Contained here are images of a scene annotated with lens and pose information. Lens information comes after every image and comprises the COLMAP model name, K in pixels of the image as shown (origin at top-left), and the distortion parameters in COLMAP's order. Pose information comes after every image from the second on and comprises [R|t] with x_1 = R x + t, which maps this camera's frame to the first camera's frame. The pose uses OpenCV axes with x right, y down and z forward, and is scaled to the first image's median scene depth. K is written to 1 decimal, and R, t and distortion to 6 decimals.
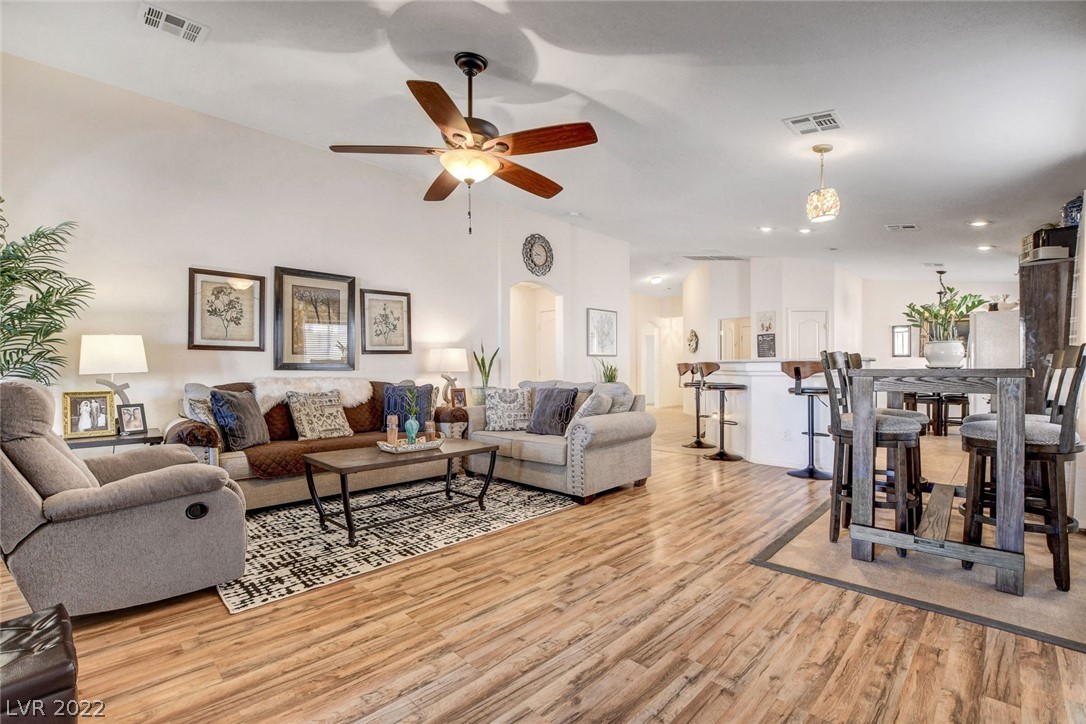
lens RADIAL K [[469.6, 0, 534.6], [0, 469.6, 371.4], [0, 0, 1]] dist [-0.032417, 0.000335]
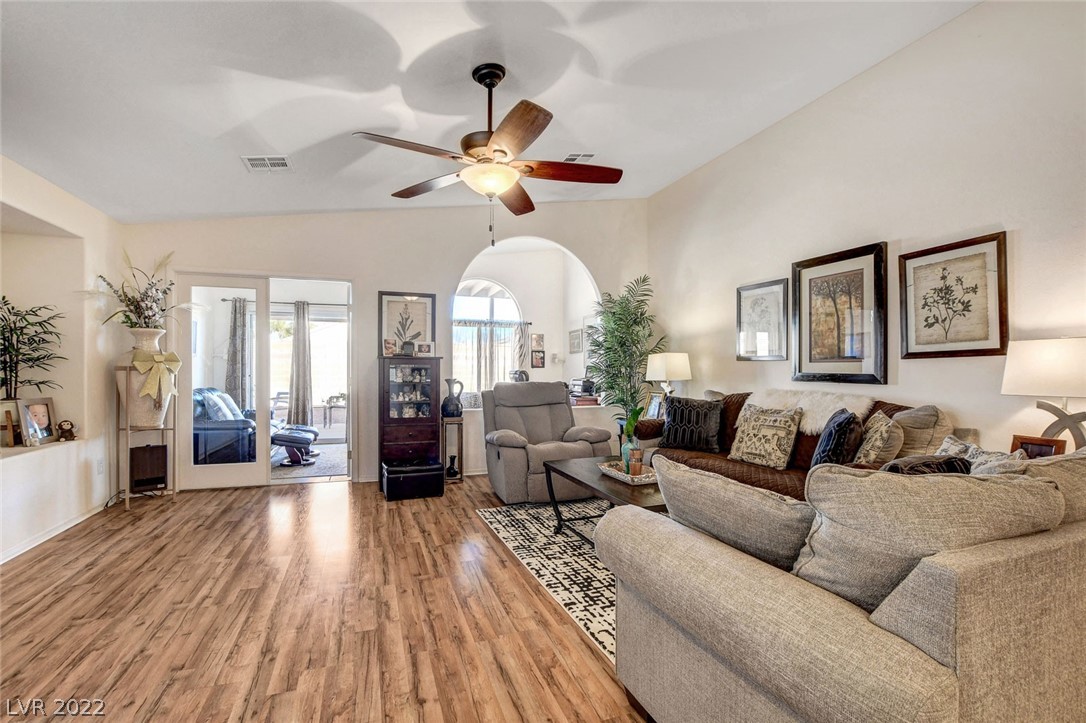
lens RADIAL K [[469.6, 0, 534.6], [0, 469.6, 370.9], [0, 0, 1]] dist [-0.032417, 0.000335]
pose [[-0.400244, 0.004642, -0.916397, 0.625084], [-0.008888, 0.999920, 0.008947, -0.035364], [0.916365, 0.011726, -0.400171, 1.262575]]
